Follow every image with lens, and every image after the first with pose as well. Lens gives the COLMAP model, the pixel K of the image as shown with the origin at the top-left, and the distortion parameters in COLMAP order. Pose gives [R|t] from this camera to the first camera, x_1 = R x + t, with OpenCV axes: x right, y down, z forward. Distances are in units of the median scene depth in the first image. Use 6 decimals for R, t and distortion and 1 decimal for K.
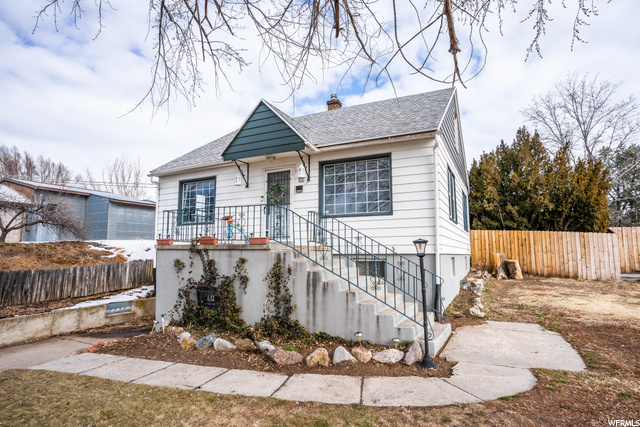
lens RADIAL K [[351.7, 0, 319.1], [0, 351.7, 212.8], [0, 0, 1]] dist [-0.003162, -0.000106]
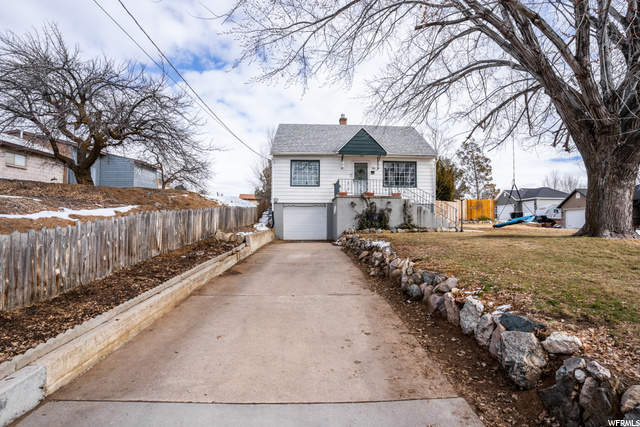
lens RADIAL K [[310.0, 0, 320.3], [0, 310.0, 213.8], [0, 0, 1]] dist [-0.003500, -0.000226]
pose [[0.853366, 0.015454, 0.521083, -1.483224], [-0.060377, 0.995764, 0.069346, 0.078999], [-0.517804, -0.090639, 0.850684, -0.512153]]
